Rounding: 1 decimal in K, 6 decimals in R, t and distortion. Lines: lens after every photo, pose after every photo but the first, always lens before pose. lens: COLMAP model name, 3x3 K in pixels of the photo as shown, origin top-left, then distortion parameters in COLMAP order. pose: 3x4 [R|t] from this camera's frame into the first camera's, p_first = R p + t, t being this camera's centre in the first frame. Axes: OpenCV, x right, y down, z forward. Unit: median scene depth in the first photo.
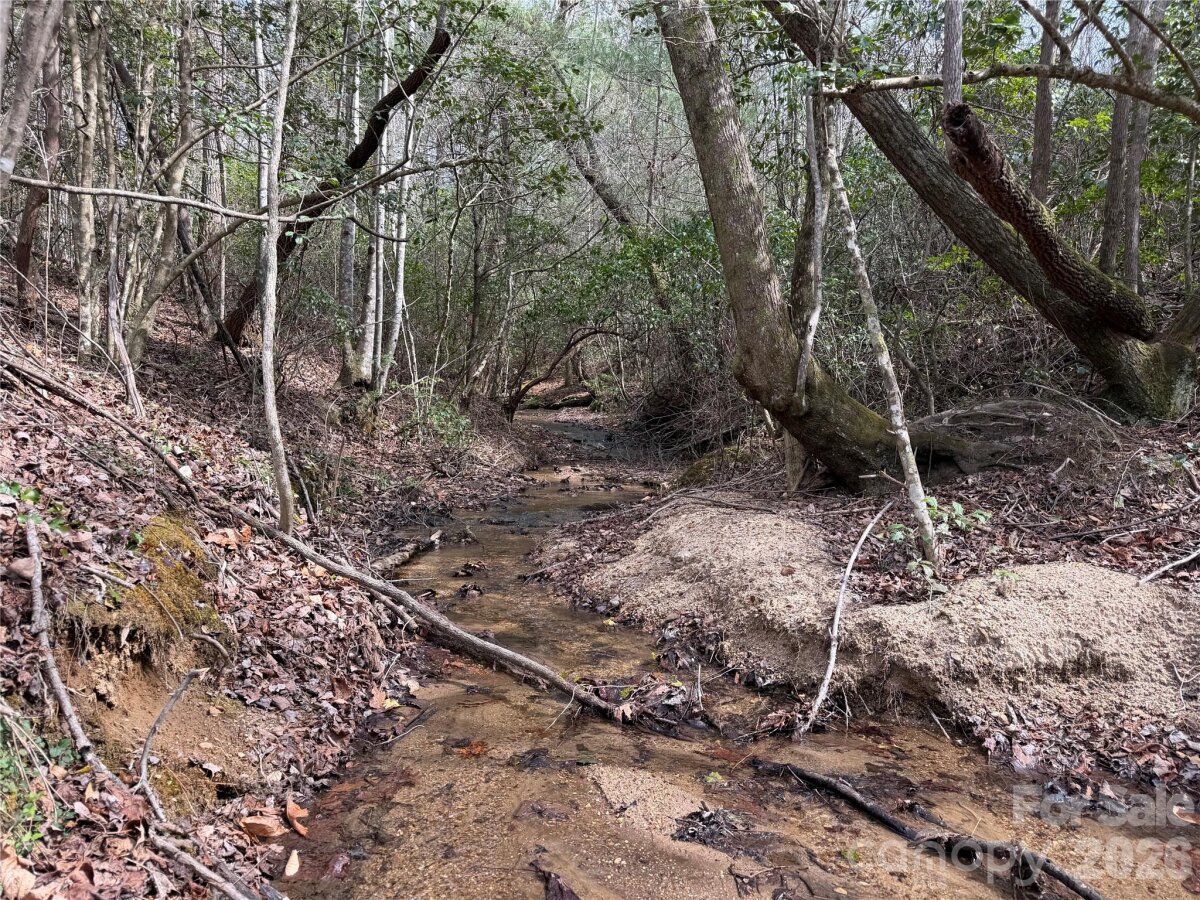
lens RADIAL K [[836.0, 0, 595.1], [0, 836.0, 447.3], [0, 0, 1]] dist [0.090108, -0.110561]
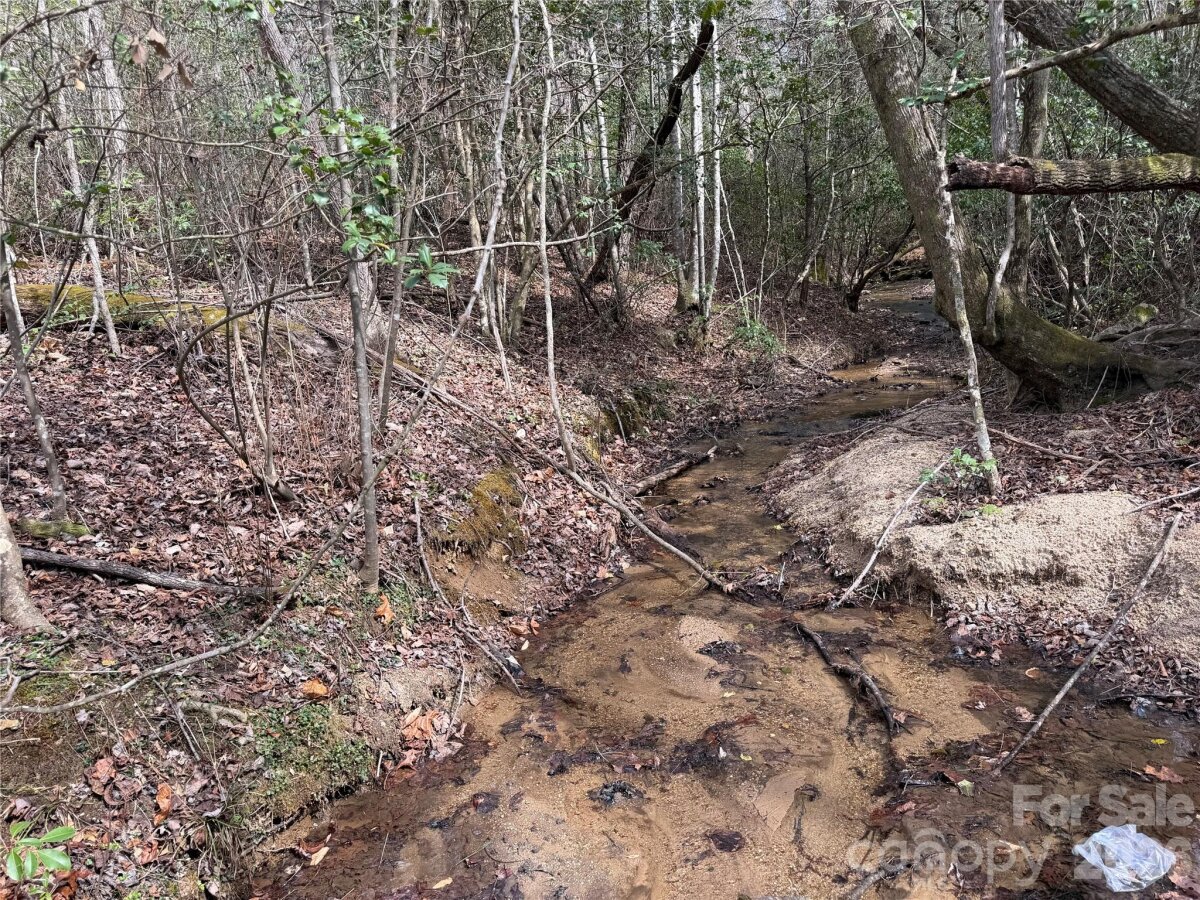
lens RADIAL K [[823.4, 0, 599.2], [0, 823.4, 434.7], [0, 0, 1]] dist [0.176495, -0.262683]
pose [[0.889125, -0.032848, -0.456484, 0.550054], [0.096728, 0.988377, 0.117282, -0.198482], [0.447326, -0.148434, 0.881968, -0.508603]]
